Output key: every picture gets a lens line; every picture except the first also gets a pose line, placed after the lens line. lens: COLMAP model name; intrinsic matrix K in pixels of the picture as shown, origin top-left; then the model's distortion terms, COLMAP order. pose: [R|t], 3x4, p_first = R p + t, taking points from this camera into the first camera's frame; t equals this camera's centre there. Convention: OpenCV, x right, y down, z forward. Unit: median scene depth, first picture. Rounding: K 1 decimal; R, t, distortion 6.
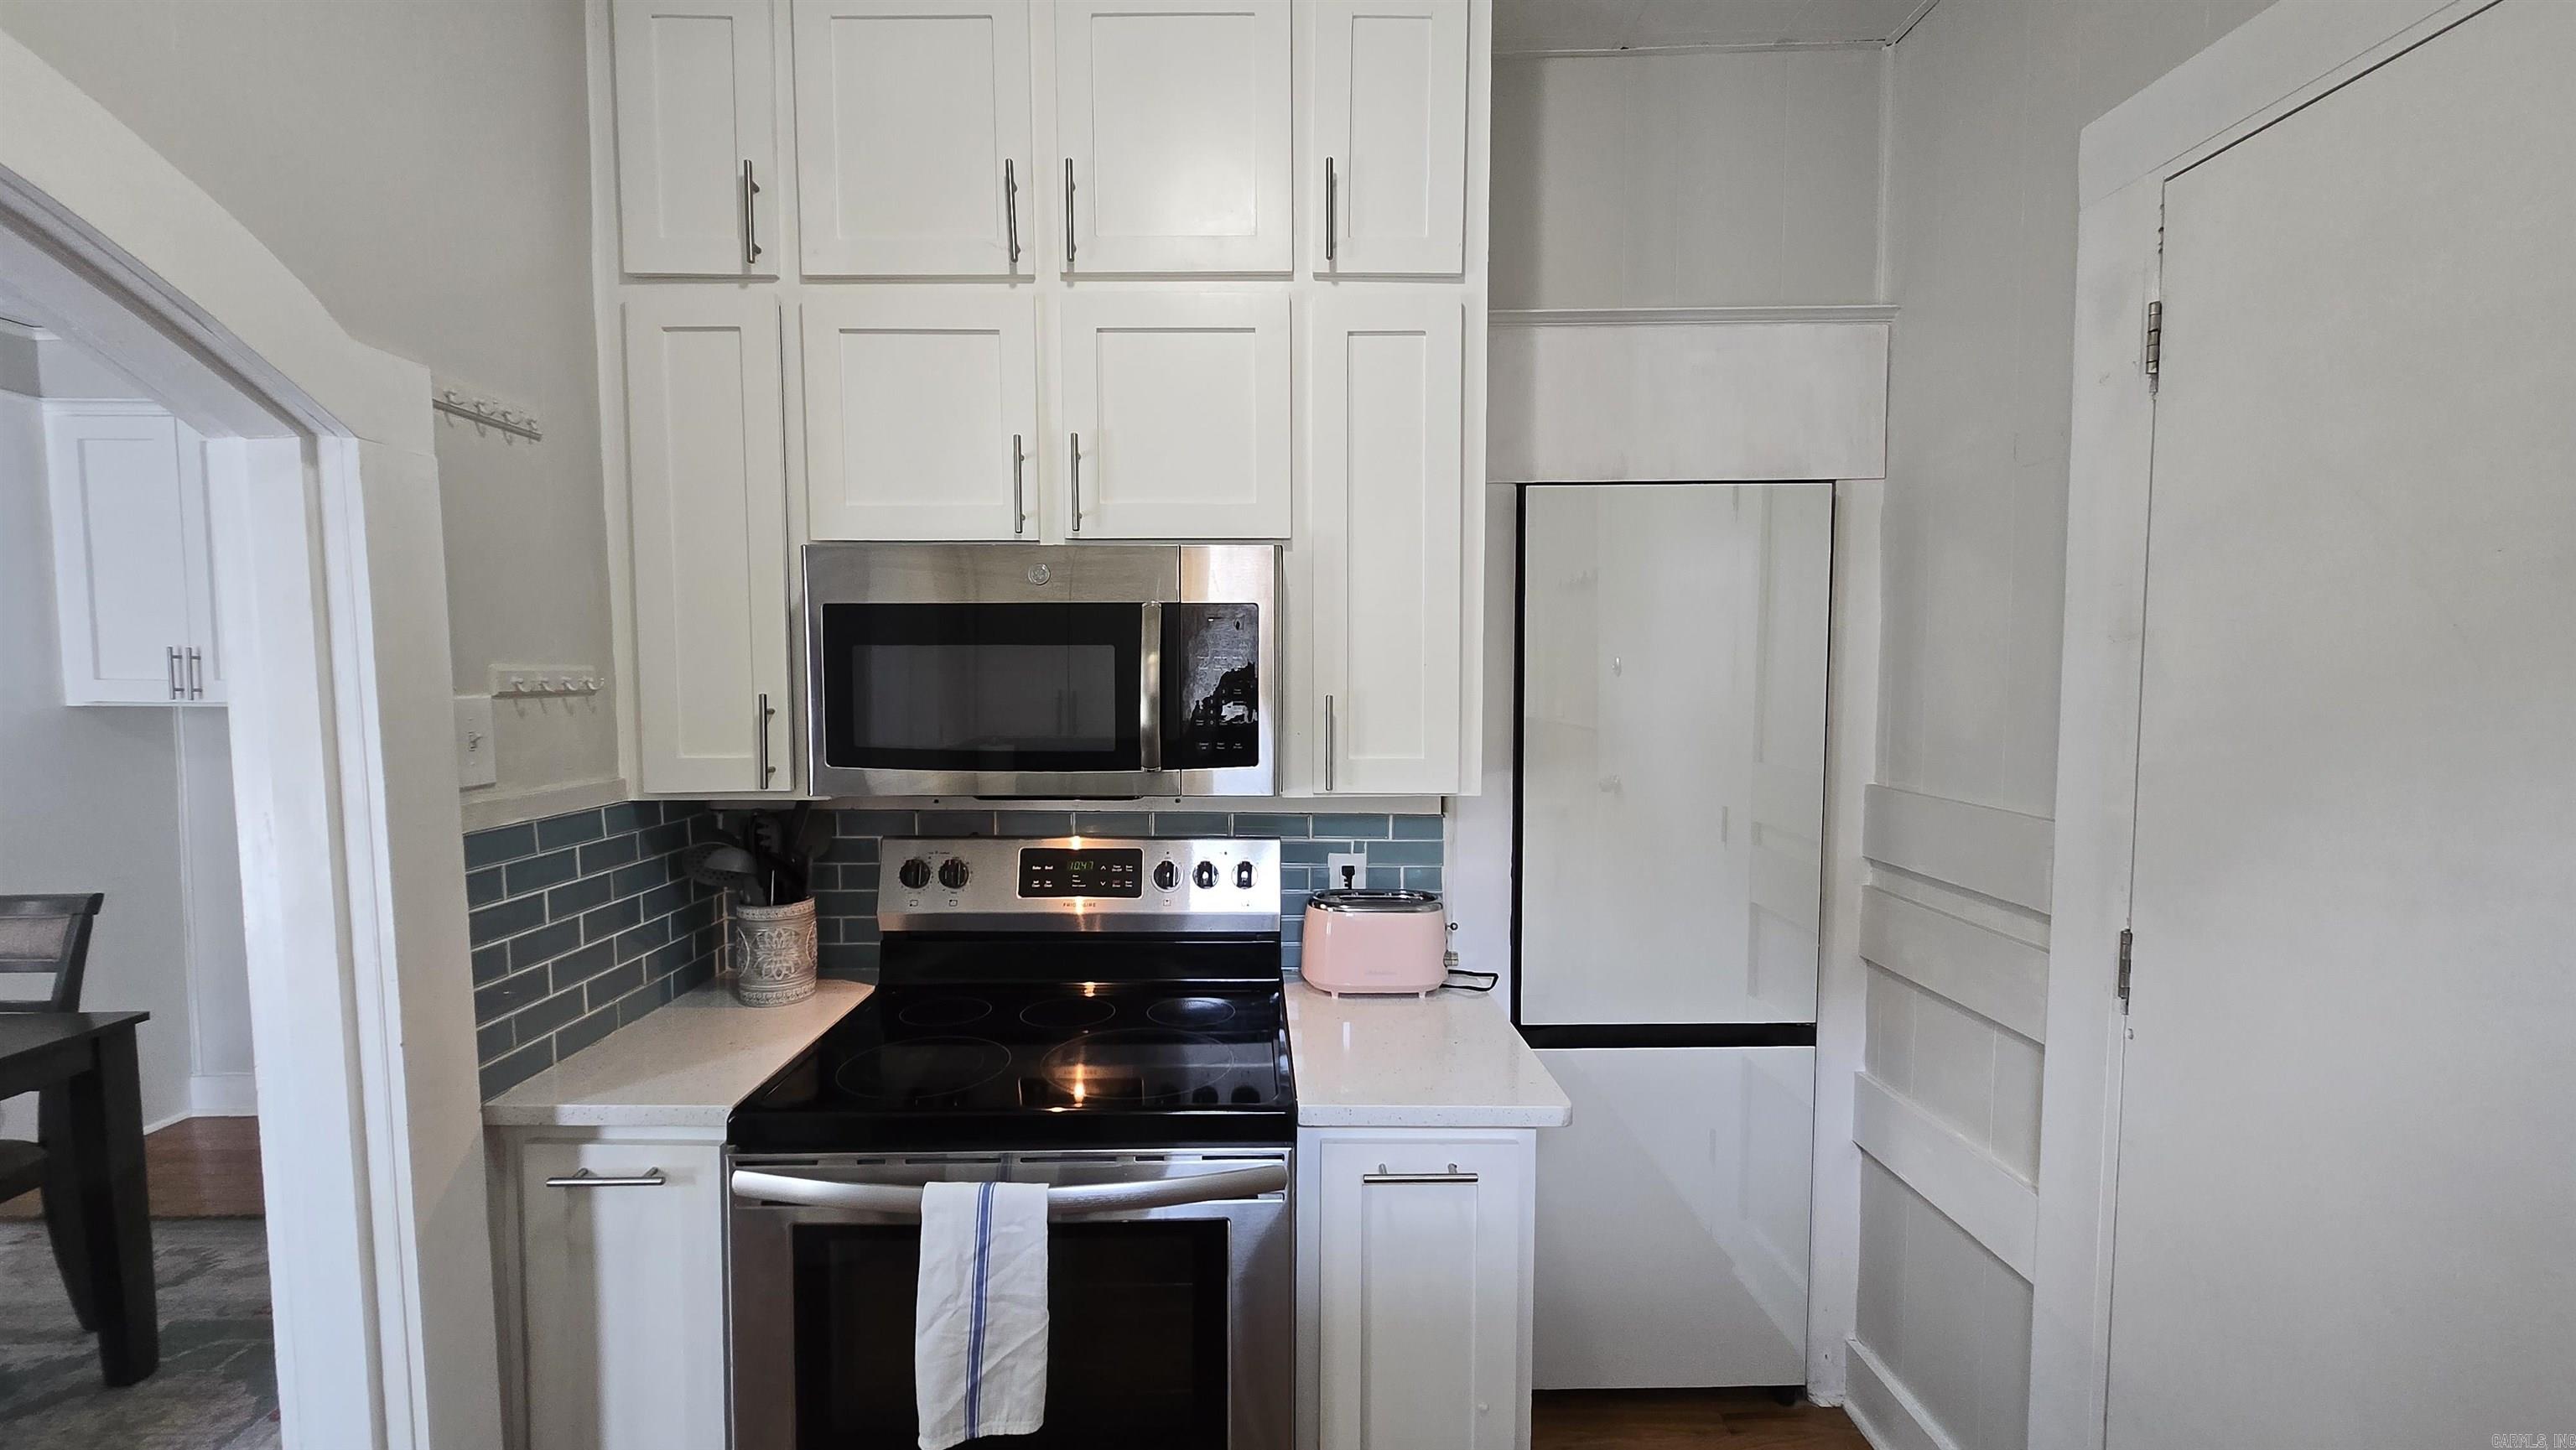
lens RADIAL K [[1014.3, 0, 1267.0], [0, 1014.3, 730.7], [0, 0, 1]] dist [-0.001763, 0.000080]
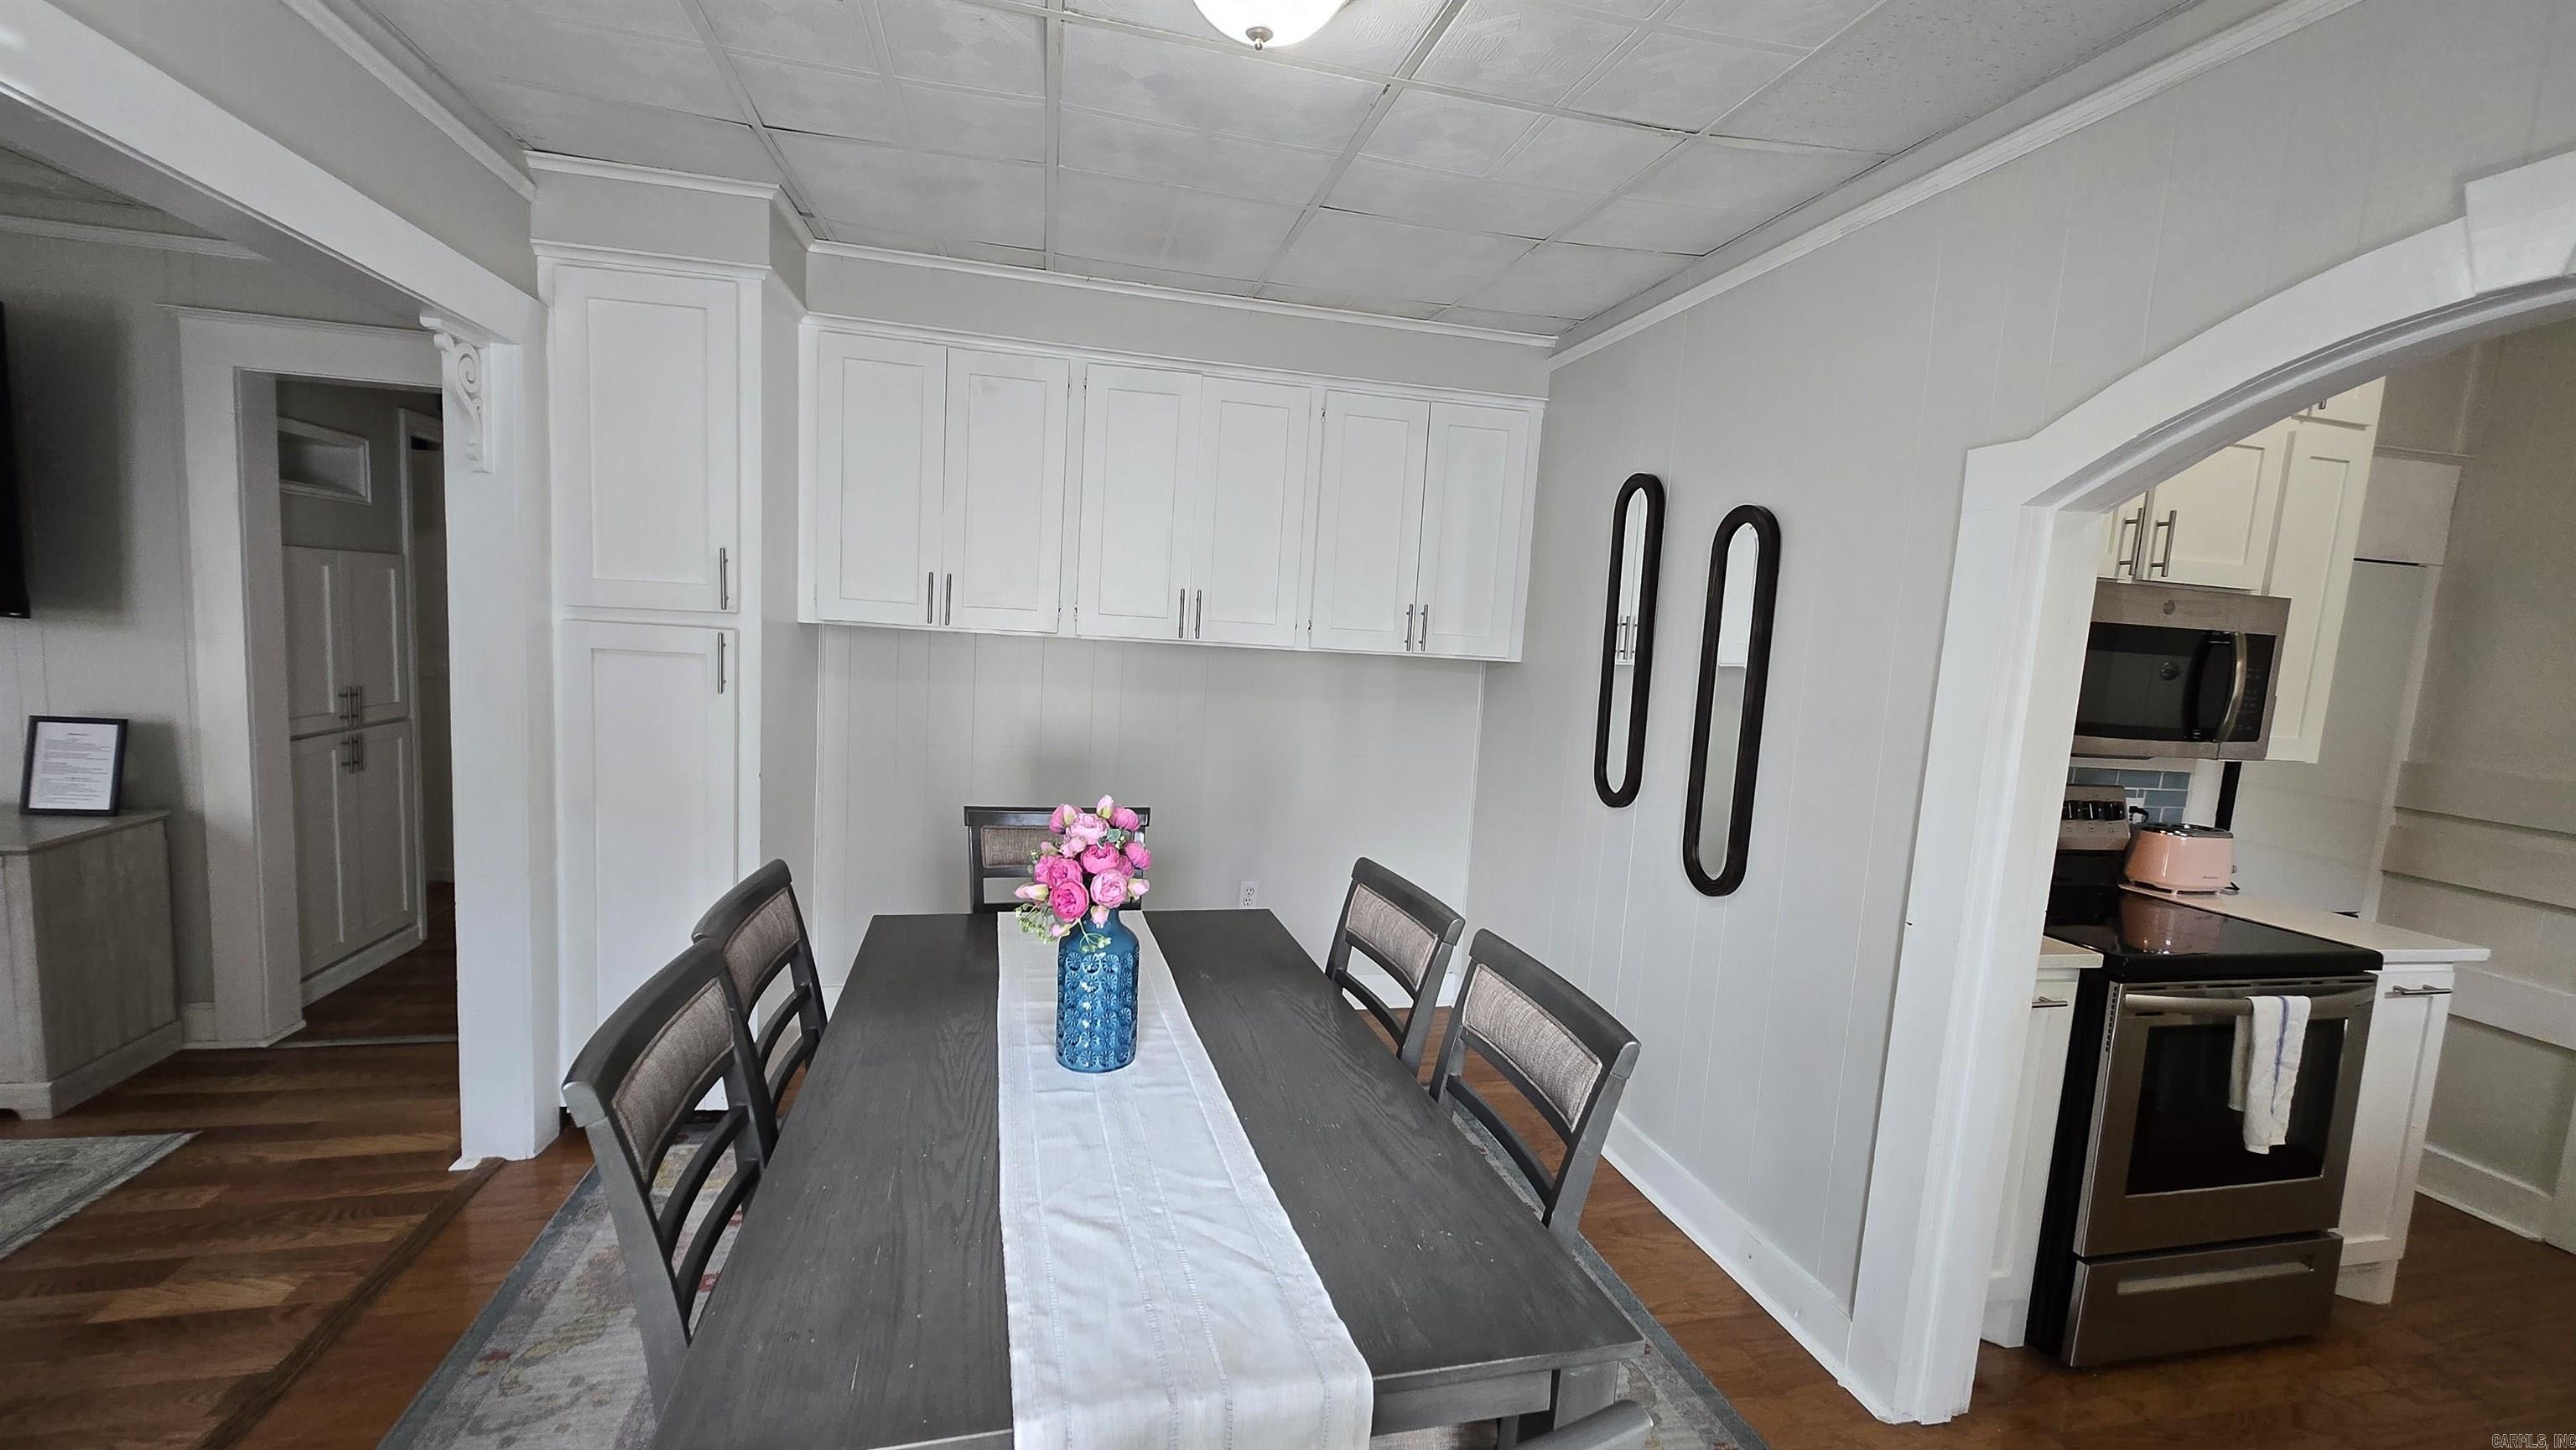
lens RADIAL K [[1014.3, 0, 1267.0], [0, 1014.3, 730.7], [0, 0, 1]] dist [-0.001763, 0.000080]
pose [[0.975214, 0.035238, 0.218438, -1.760983], [-0.048604, 0.997240, 0.056119, 0.006073], [-0.215858, -0.065345, 0.974236, -0.165793]]
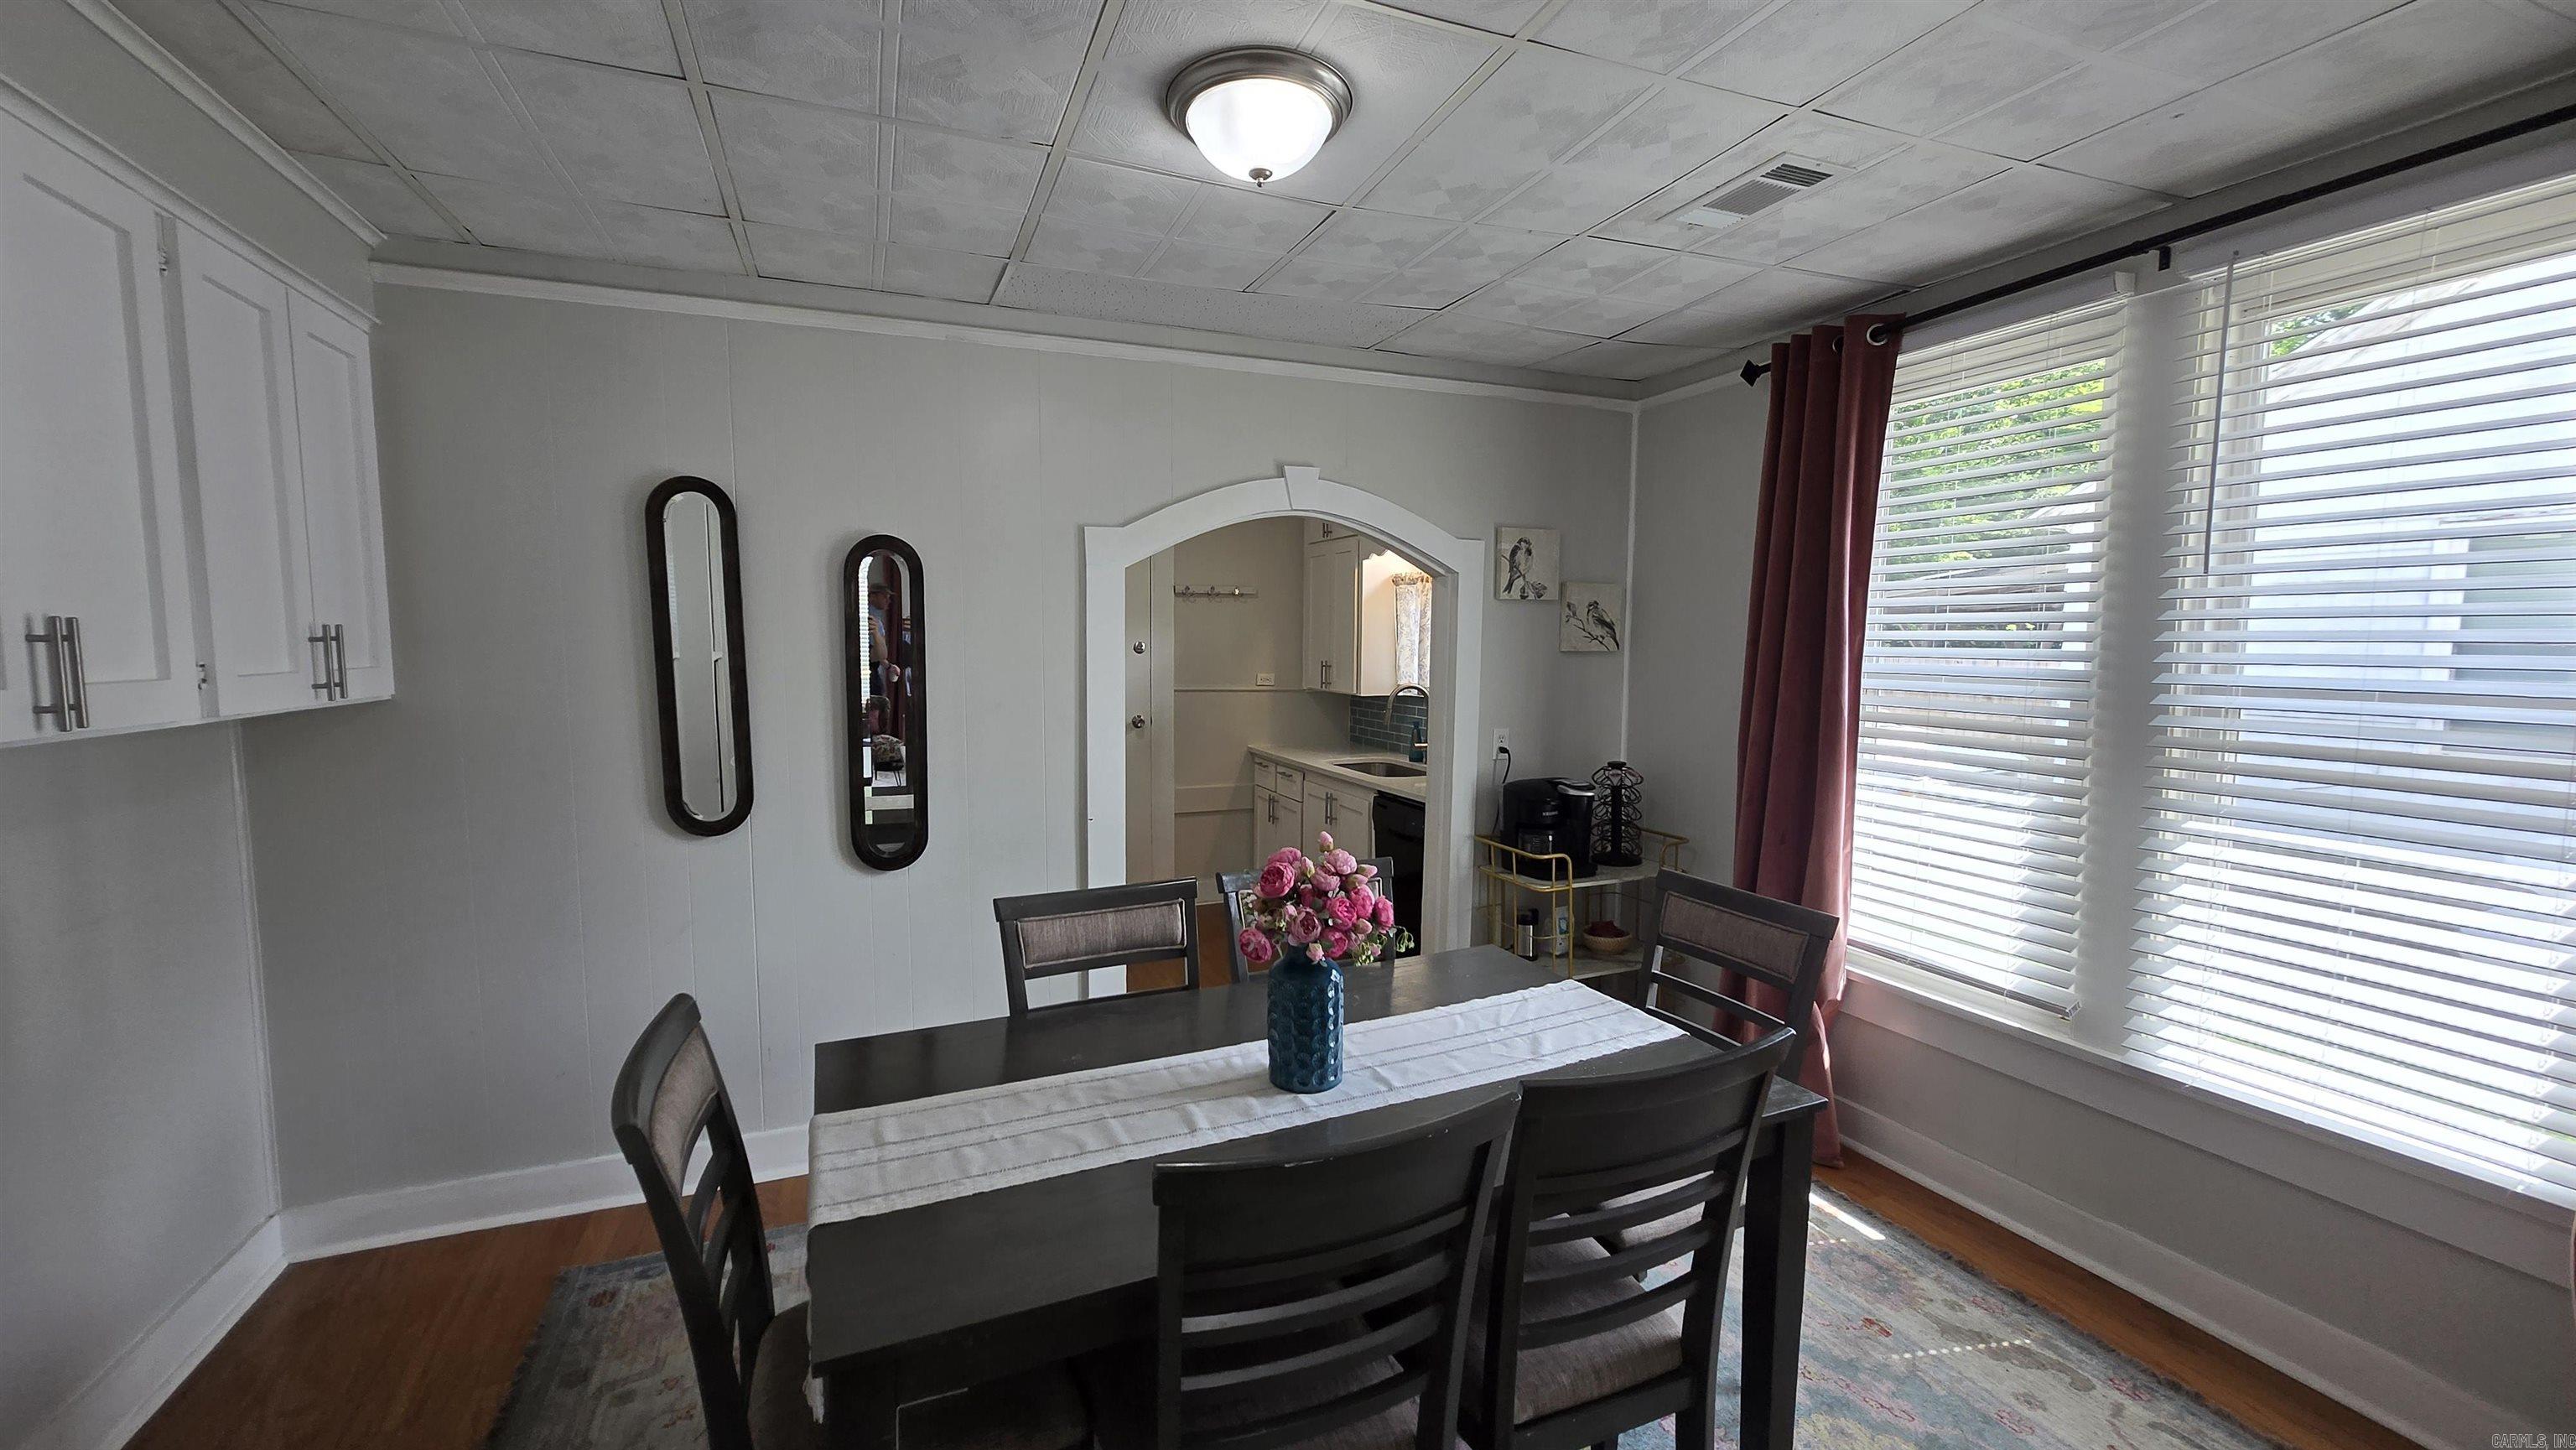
lens RADIAL K [[1016.7, 0, 1266.3], [0, 1016.7, 729.3], [0, 0, 1]] dist [-0.001610, 0.000259]
pose [[-0.375842, -0.079690, 0.923251, -2.642095], [0.053812, 0.992737, 0.107594, -0.091792], [-0.925120, 0.090121, -0.368825, 1.202063]]
